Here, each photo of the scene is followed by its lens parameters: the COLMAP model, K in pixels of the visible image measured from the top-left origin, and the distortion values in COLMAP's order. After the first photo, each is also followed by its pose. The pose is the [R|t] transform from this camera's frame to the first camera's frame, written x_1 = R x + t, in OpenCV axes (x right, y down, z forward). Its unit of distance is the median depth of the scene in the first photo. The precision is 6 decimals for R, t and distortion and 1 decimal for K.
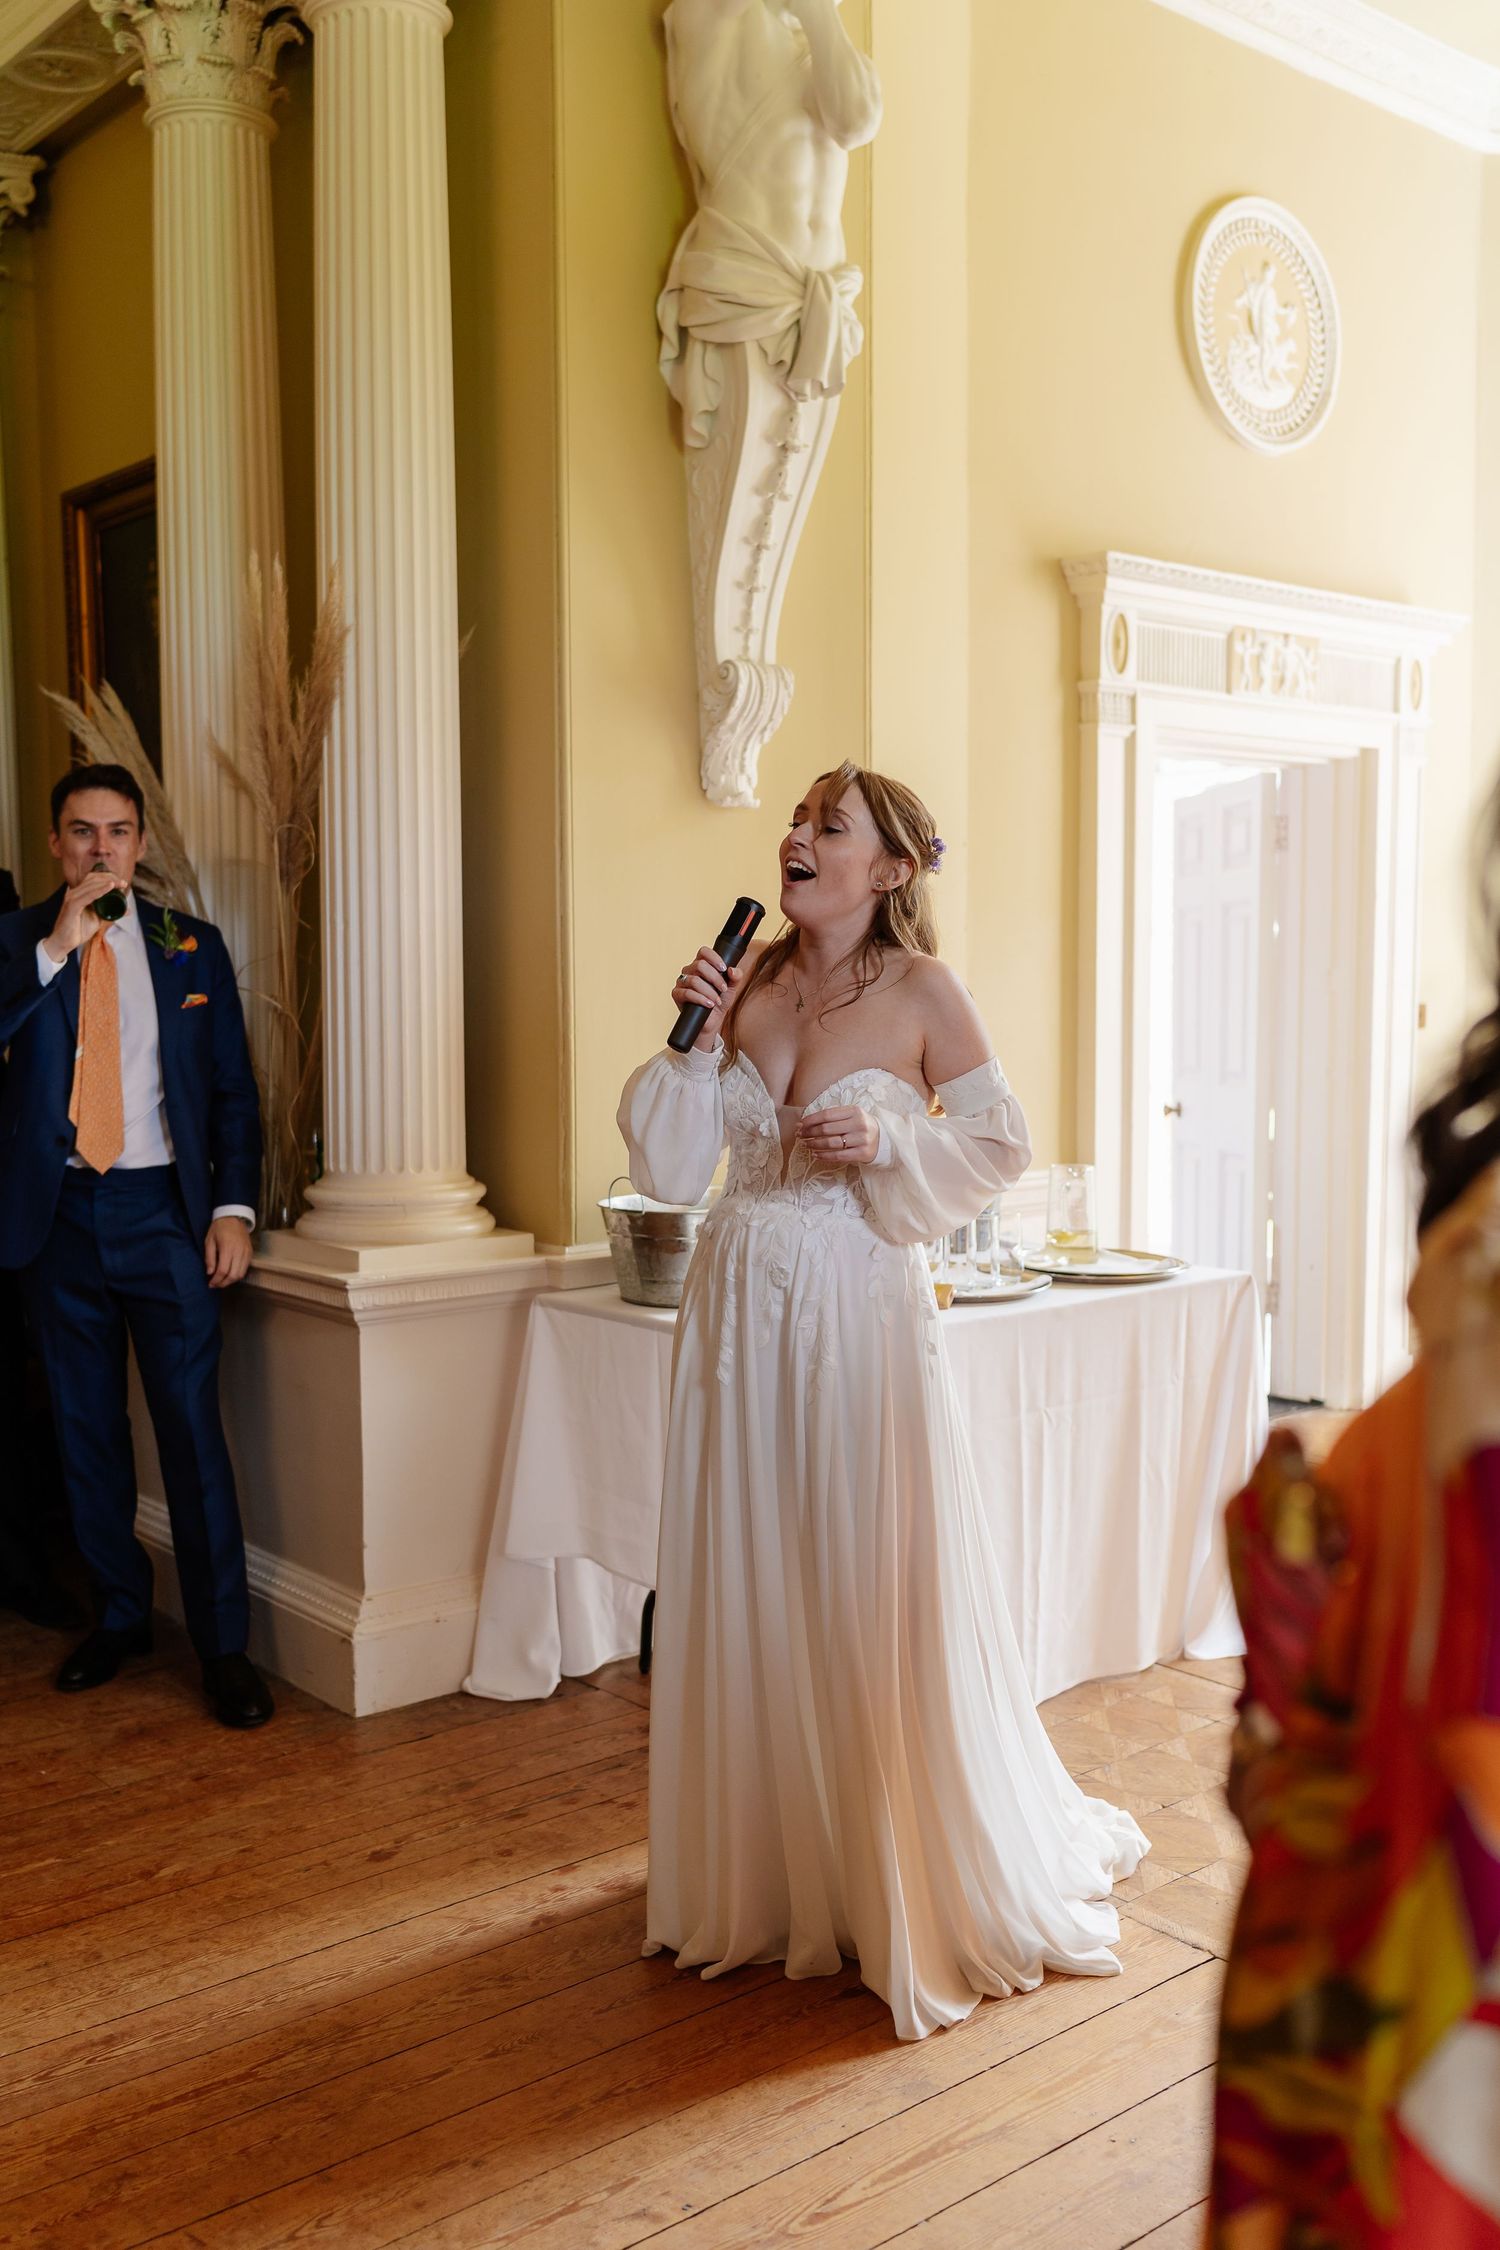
lens RADIAL K [[2121.8, 0, 750.0], [0, 2121.8, 1125.0], [0, 0, 1]] dist [0.021859, -0.023438]
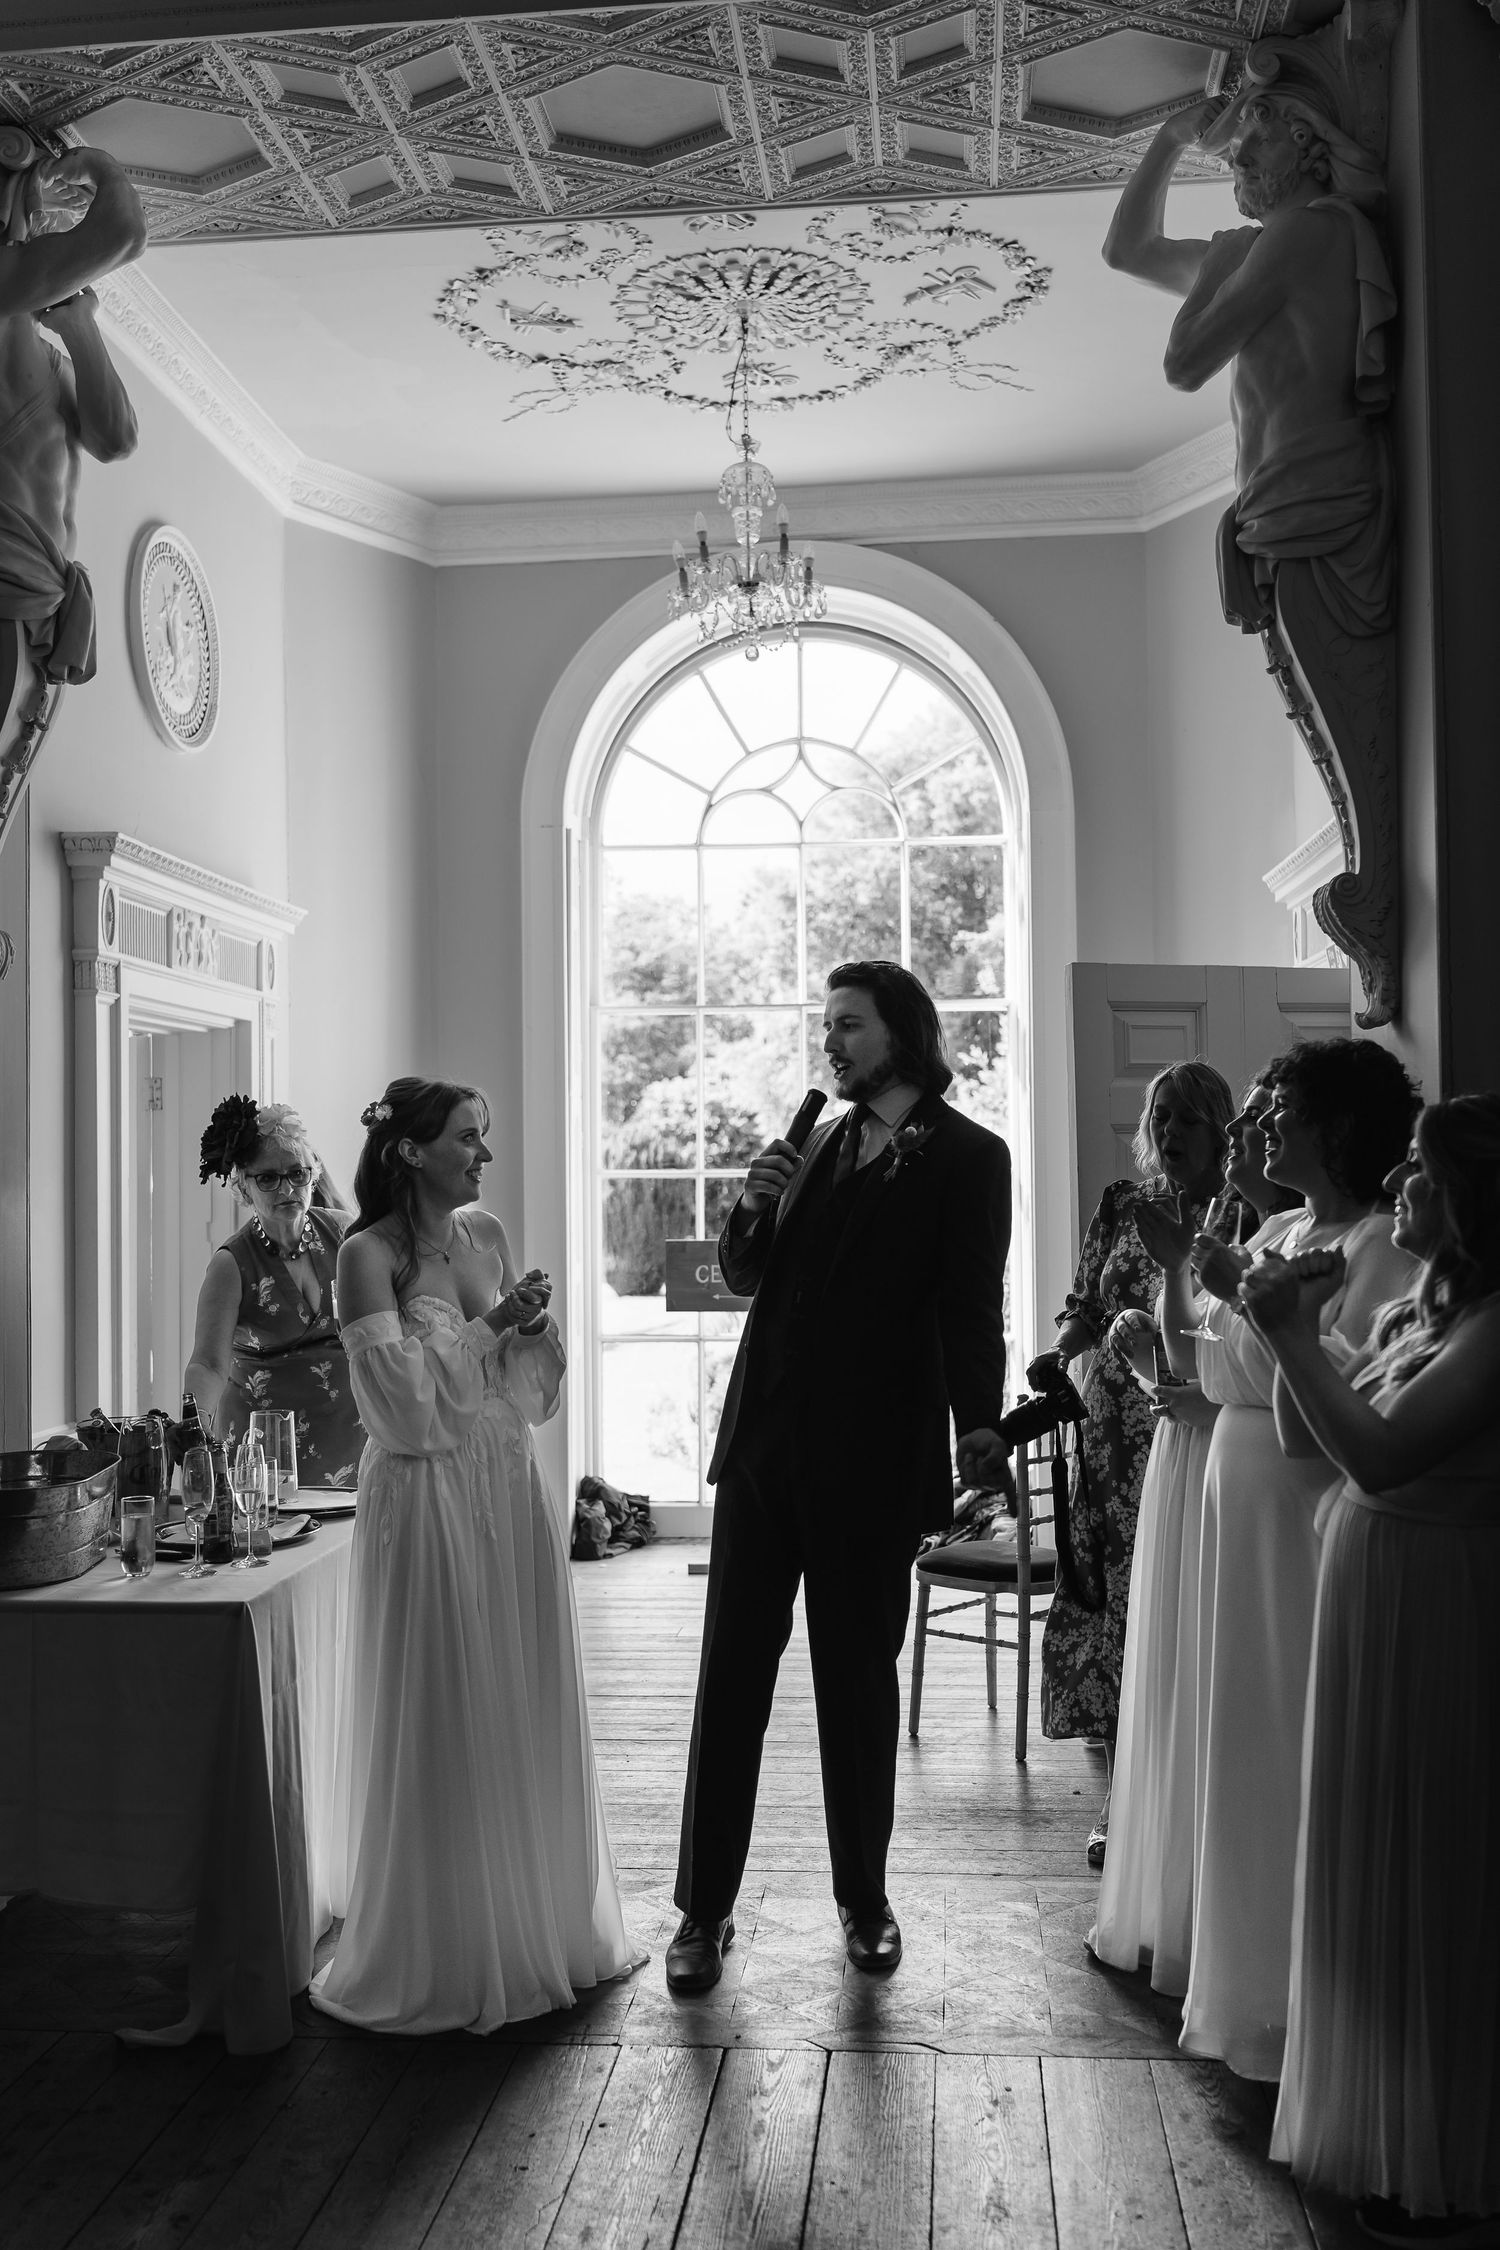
lens RADIAL K [[2121.8, 0, 750.0], [0, 2121.8, 1125.0], [0, 0, 1]] dist [0.021859, -0.023438]
pose [[0.708365, 0.013555, 0.705717, -0.443365], [0.064021, 0.994461, -0.083362, -0.019409], [-0.702937, 0.104232, 0.703573, 0.057010]]
